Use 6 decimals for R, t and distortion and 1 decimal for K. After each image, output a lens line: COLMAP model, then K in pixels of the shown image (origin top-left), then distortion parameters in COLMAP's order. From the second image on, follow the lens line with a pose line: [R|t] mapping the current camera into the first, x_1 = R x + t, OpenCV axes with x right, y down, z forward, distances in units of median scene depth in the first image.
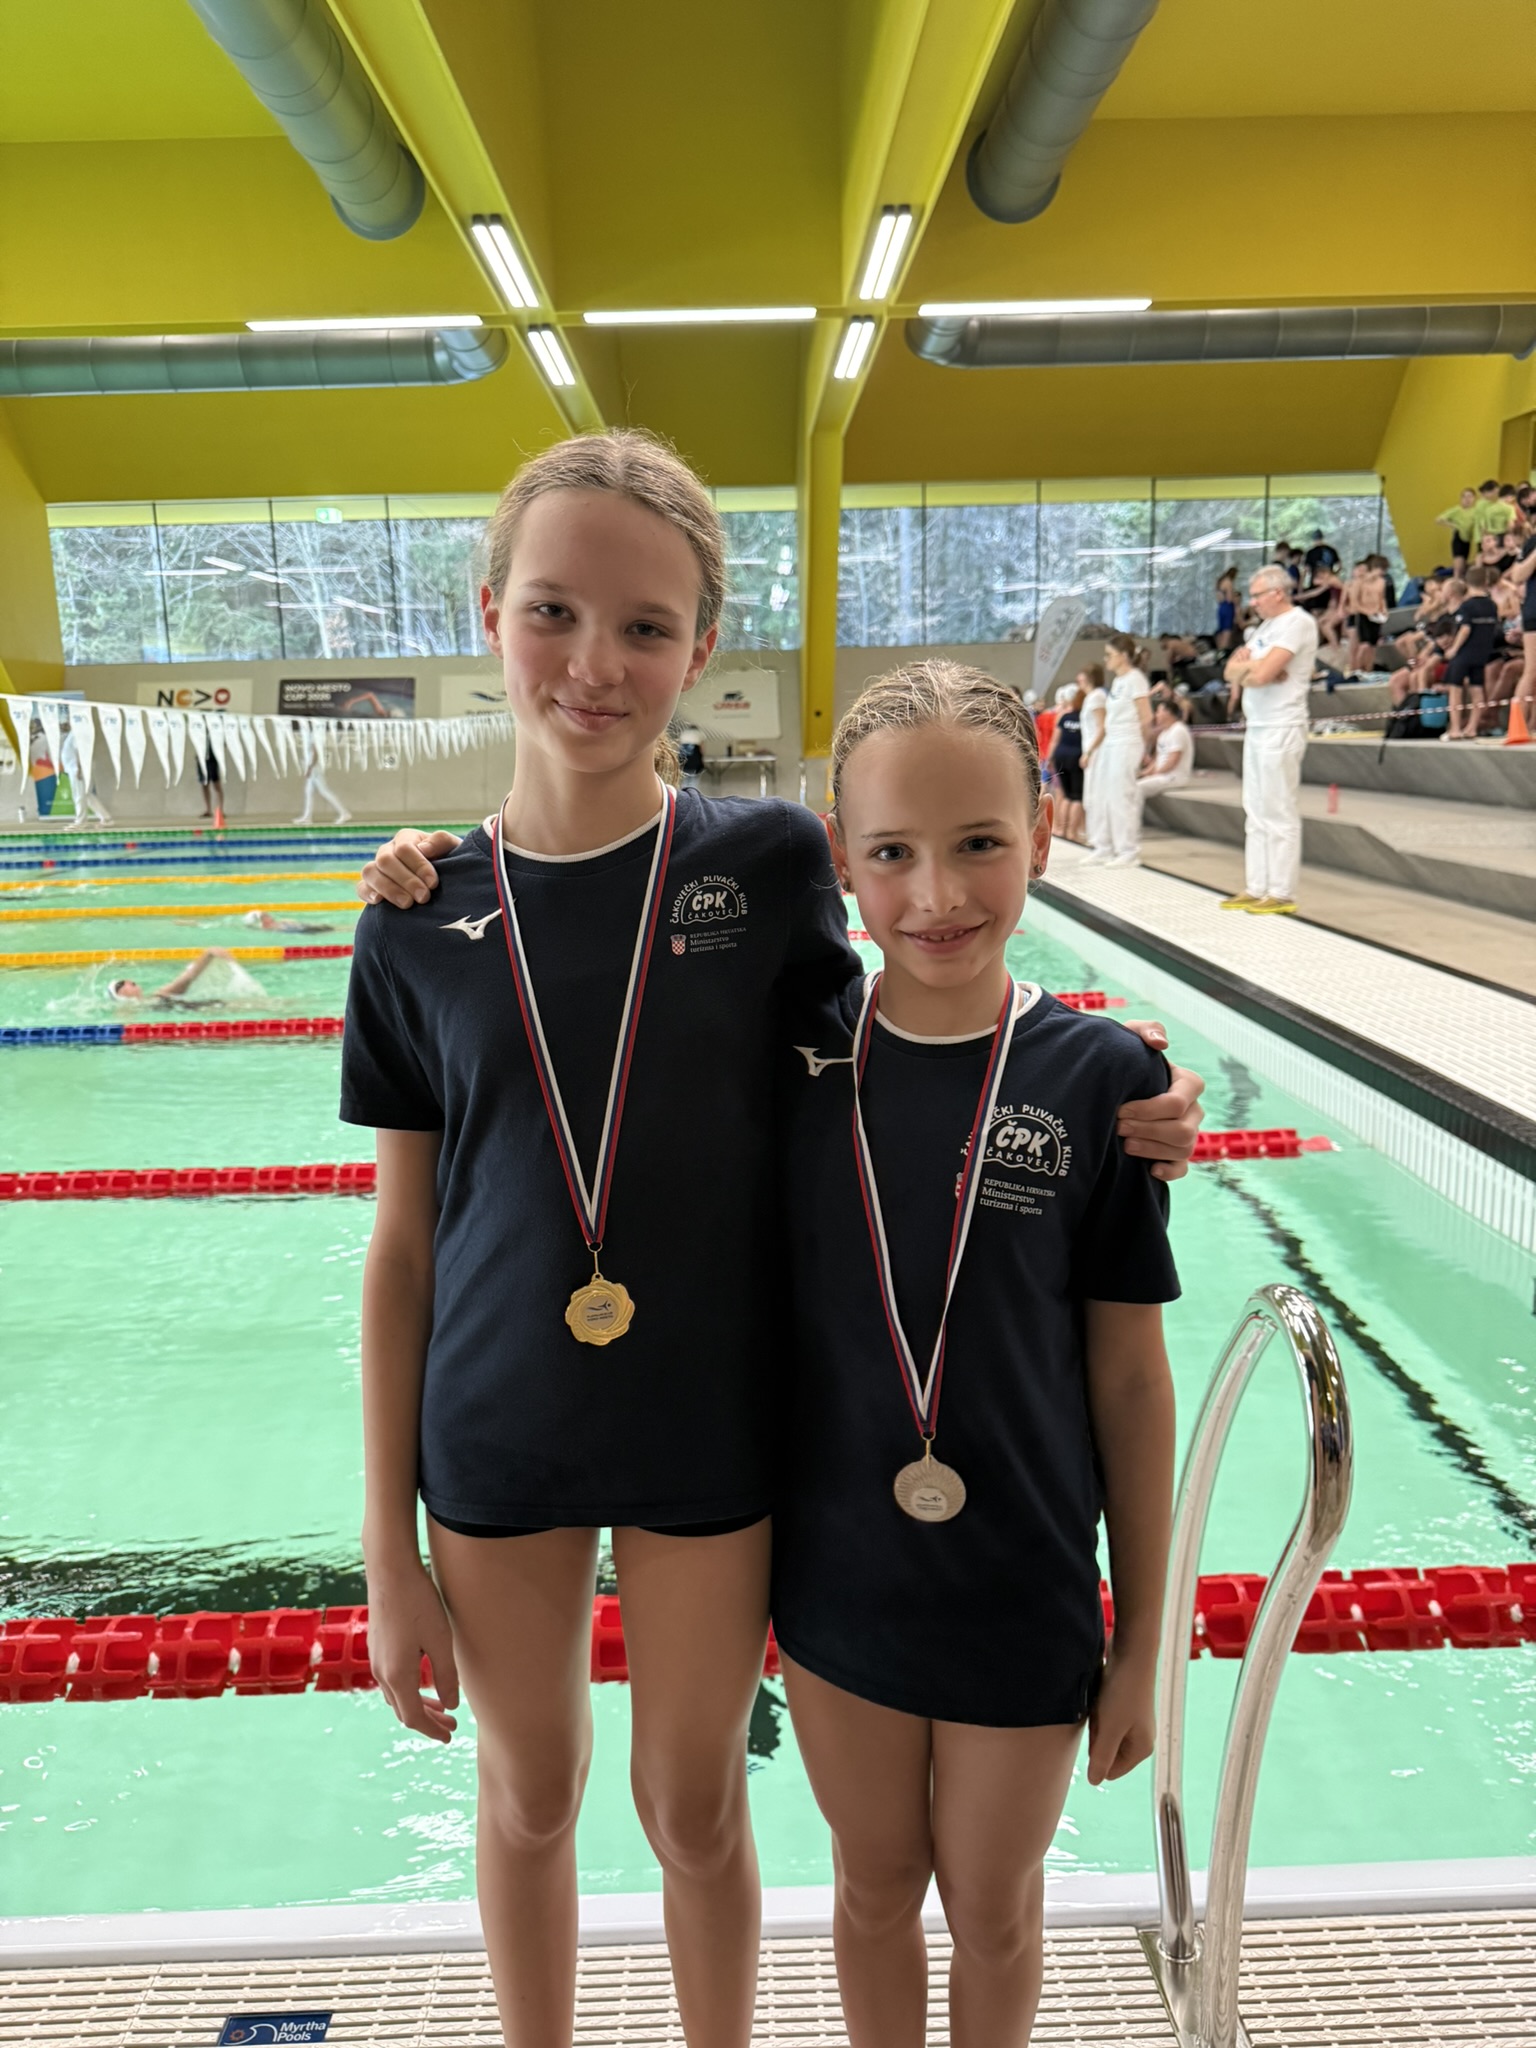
lens RADIAL K [[1478.1, 0, 761.6], [0, 1478.1, 1016.3], [0, 0, 1]] dist [0.018134, -0.032386]
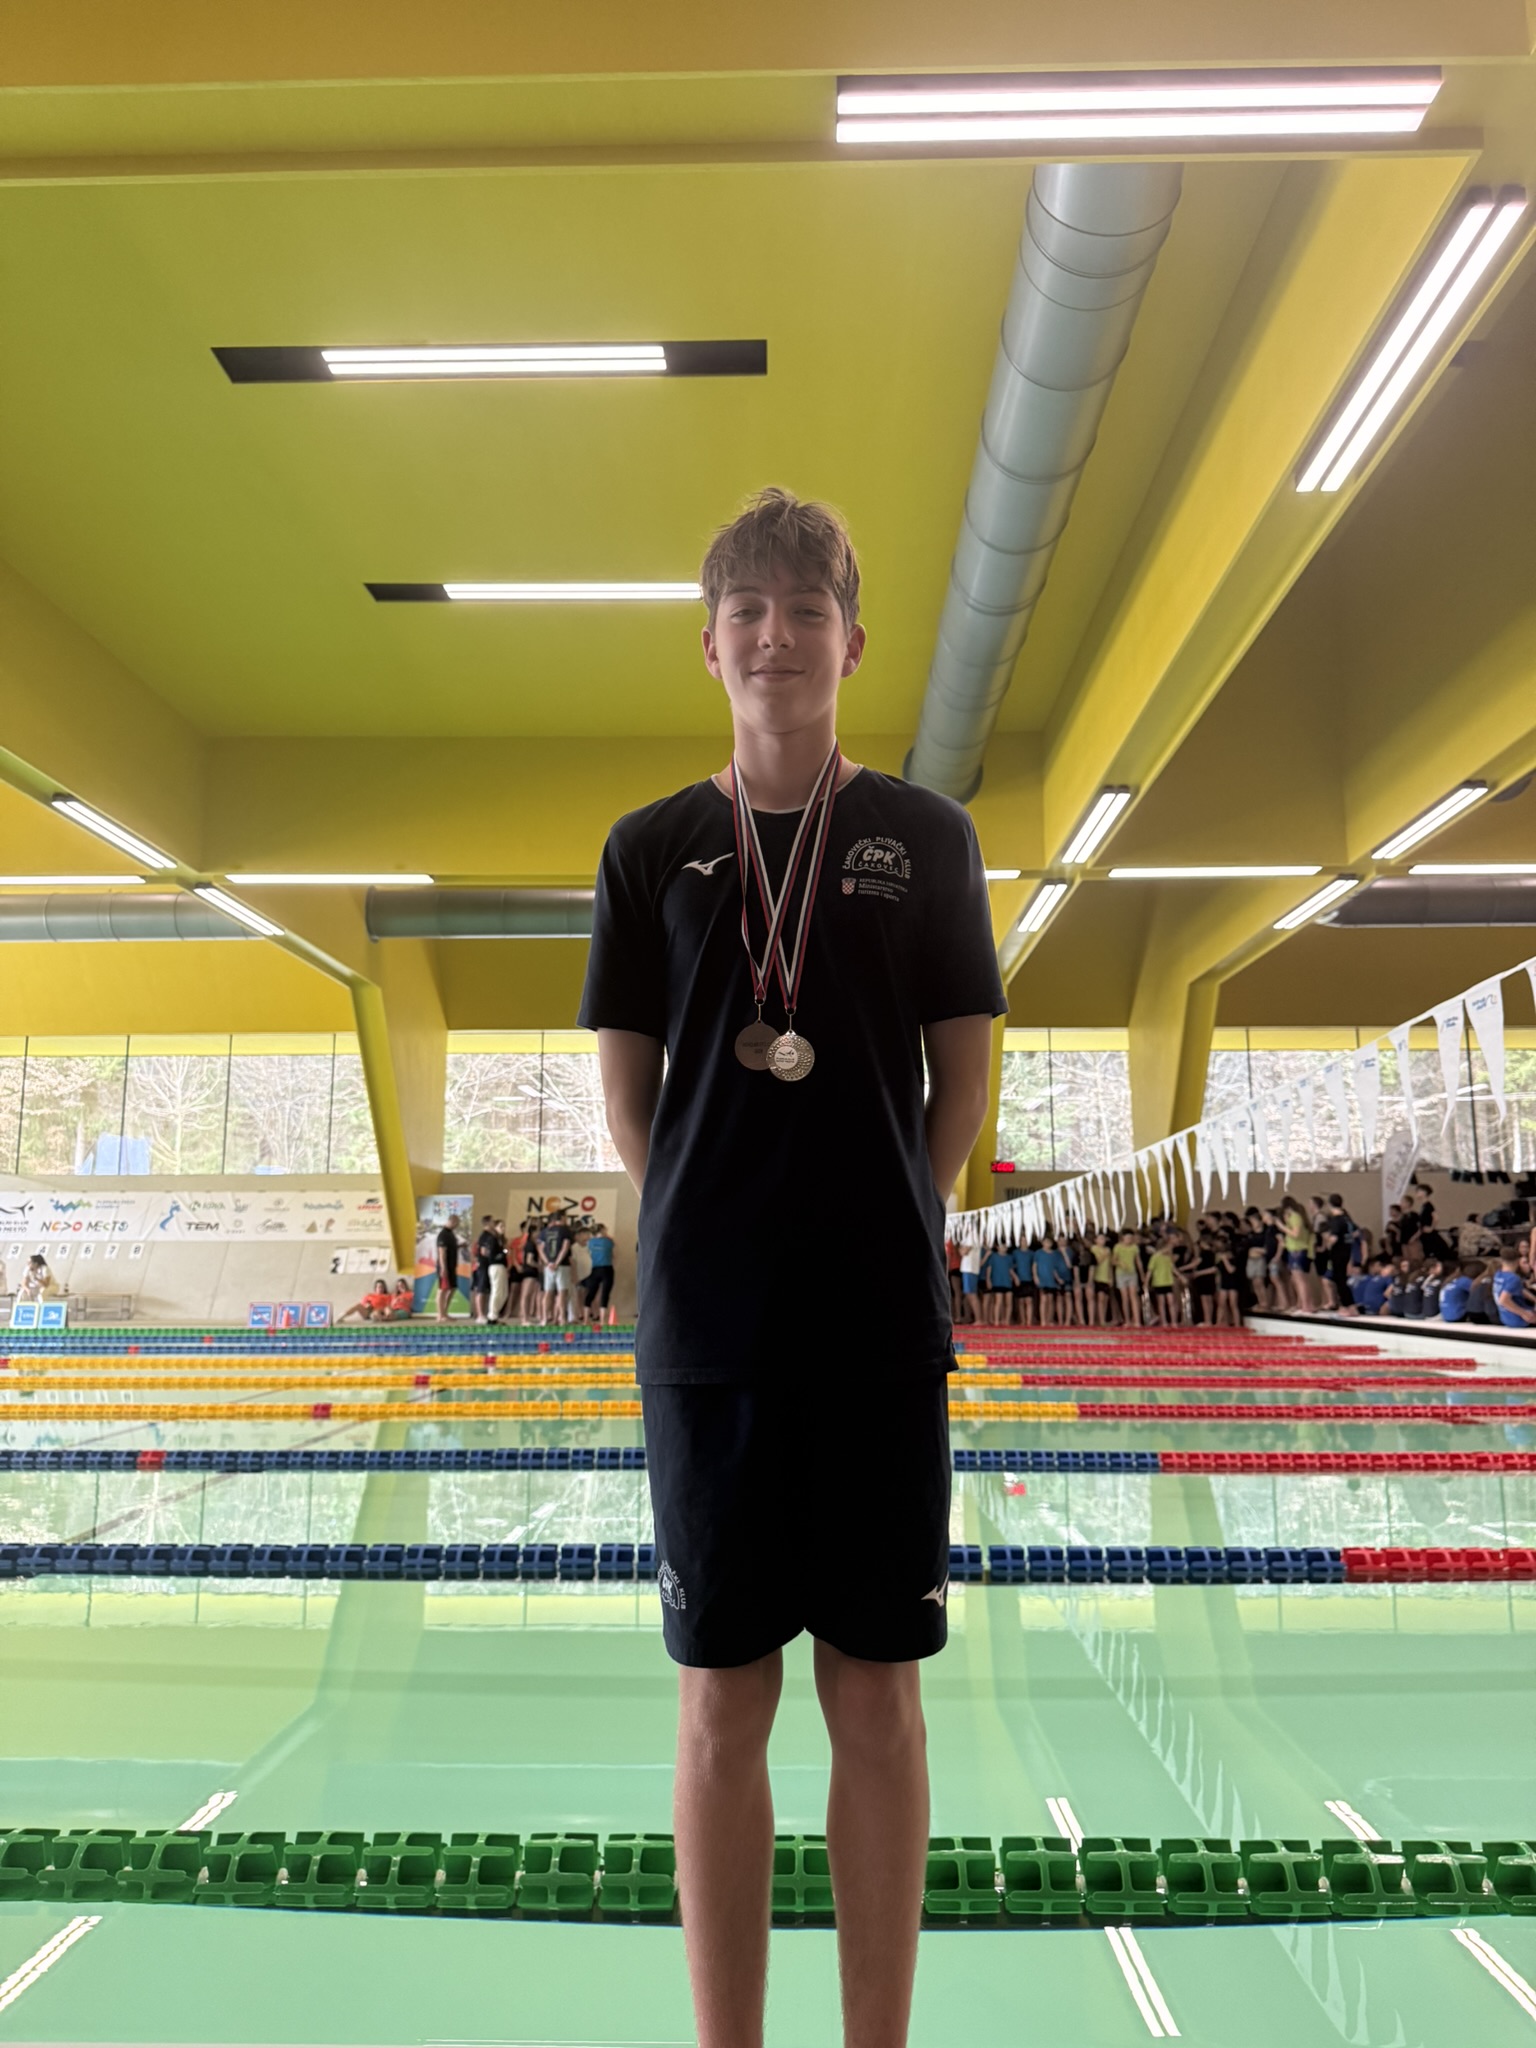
lens RADIAL K [[1478.1, 0, 756.2], [0, 1478.1, 1051.2], [0, 0, 1]] dist [0.018134, -0.032386]
pose [[0.998825, 0.019520, -0.044353, -0.198839], [-0.033317, 0.941256, -0.336045, 0.029343], [0.035188, 0.337128, 0.940801, -0.020249]]
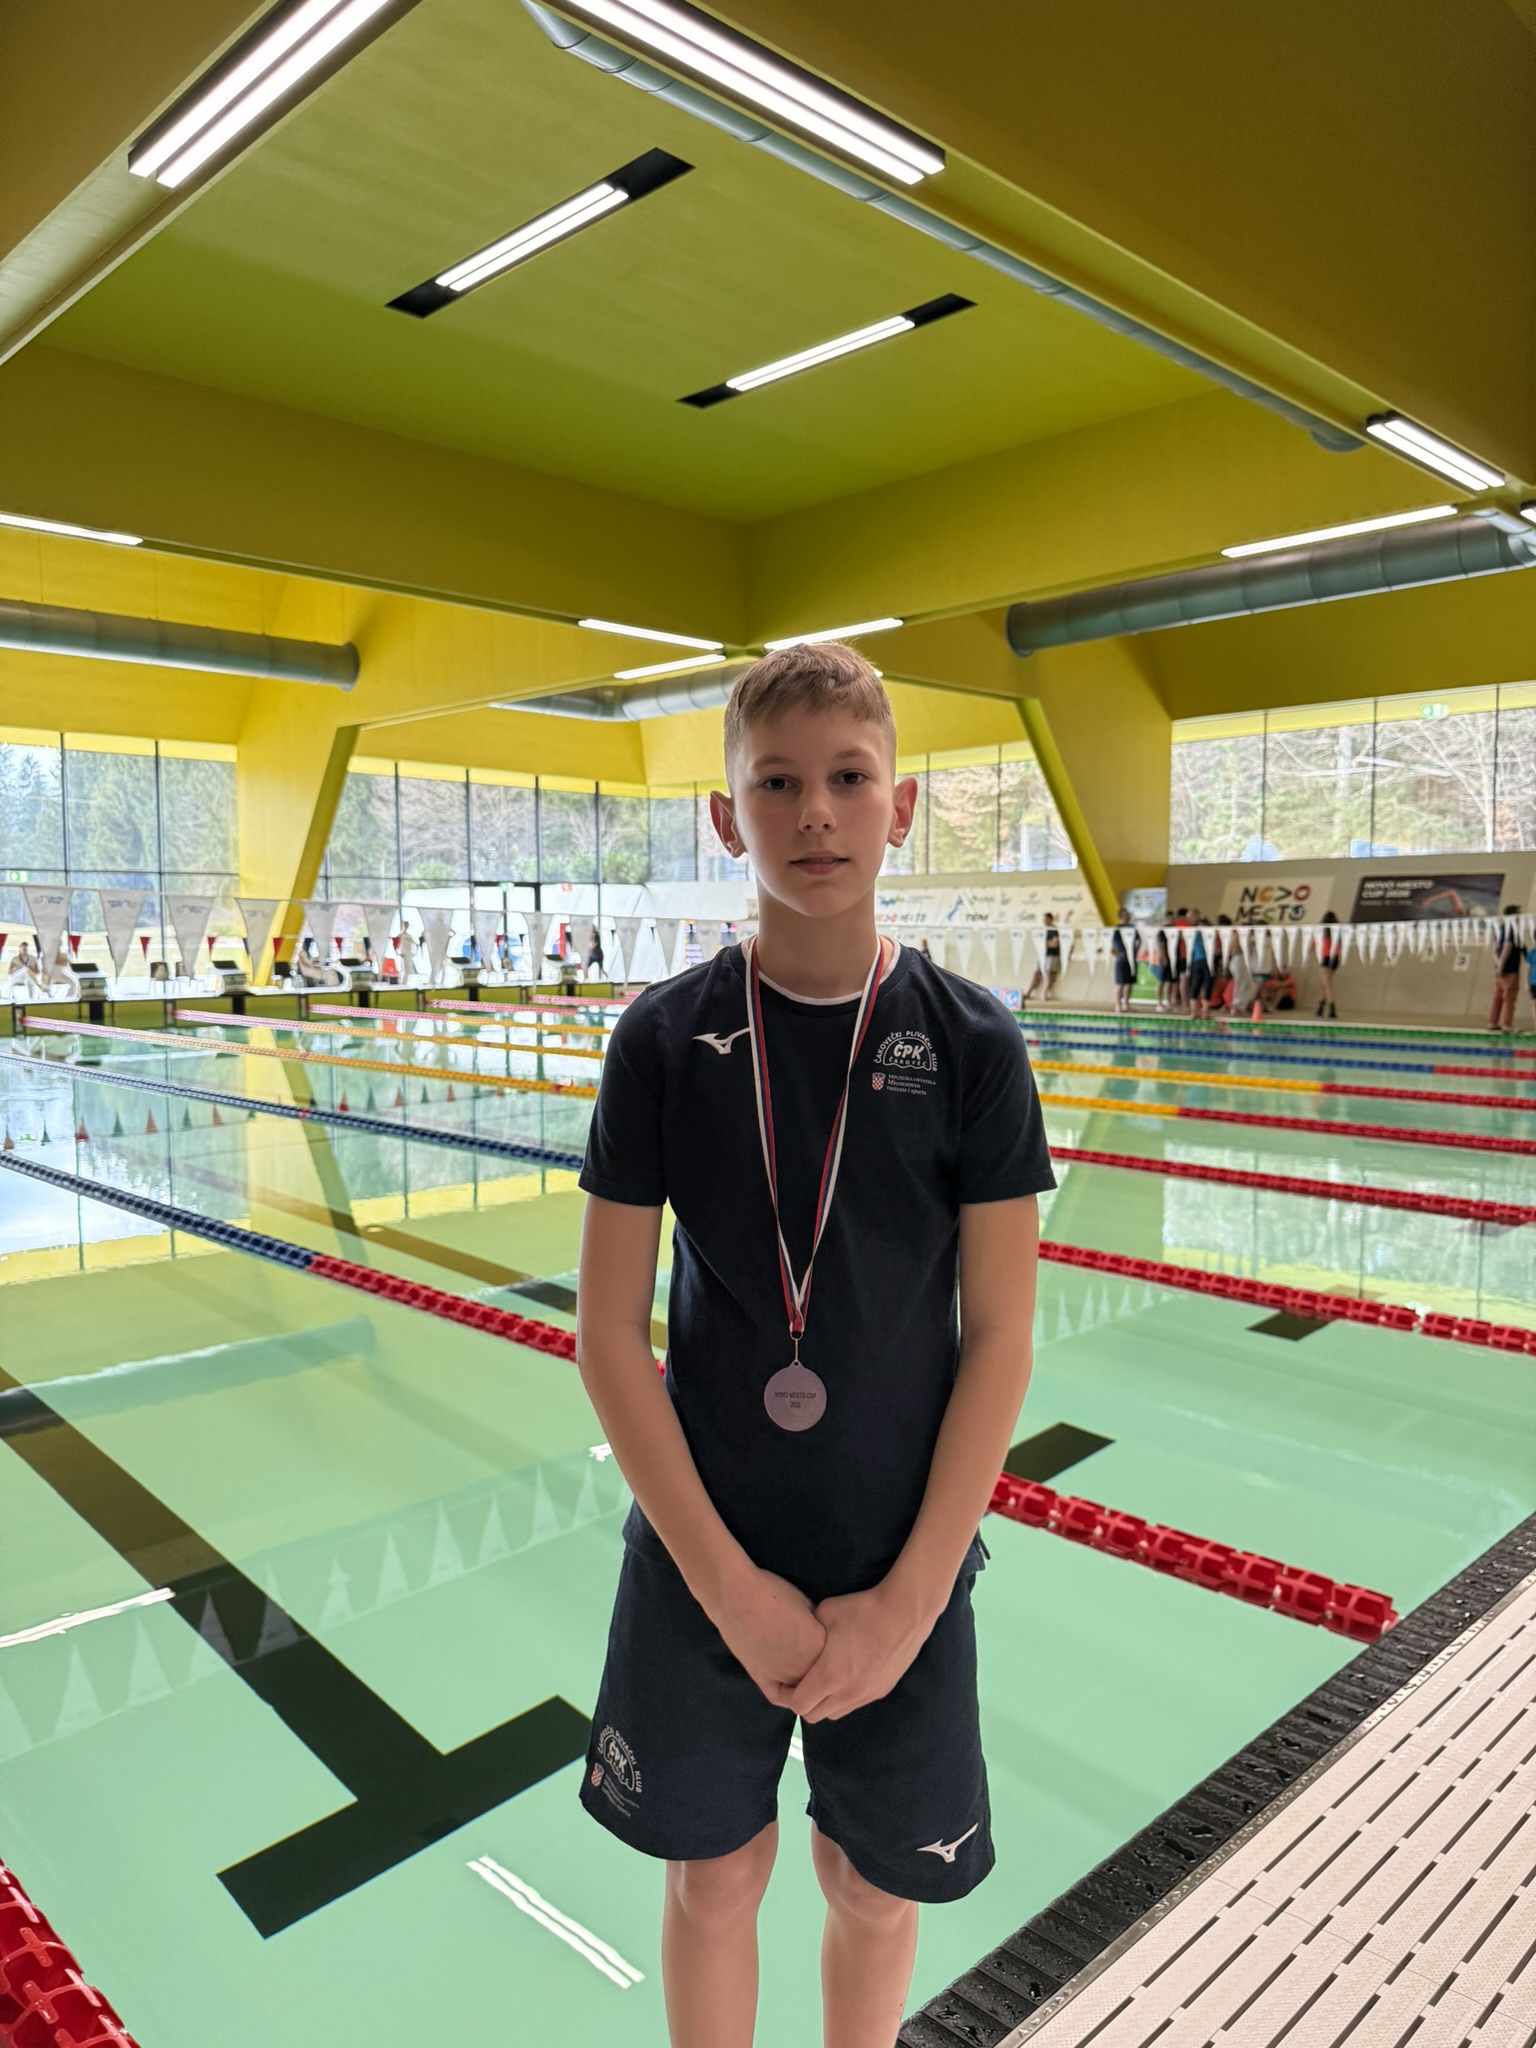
lens RADIAL K [[1478.1, 0, 766.8], [0, 1478.1, 1039.9], [0, 0, 1]] dist [0.018134, -0.032386]
pose [[0.682005, 0.077263, -0.727255, 0.131075], [-0.155733, 0.986940, -0.041192, -0.017383], [0.714574, 0.141350, 0.685130, 0.055397]]
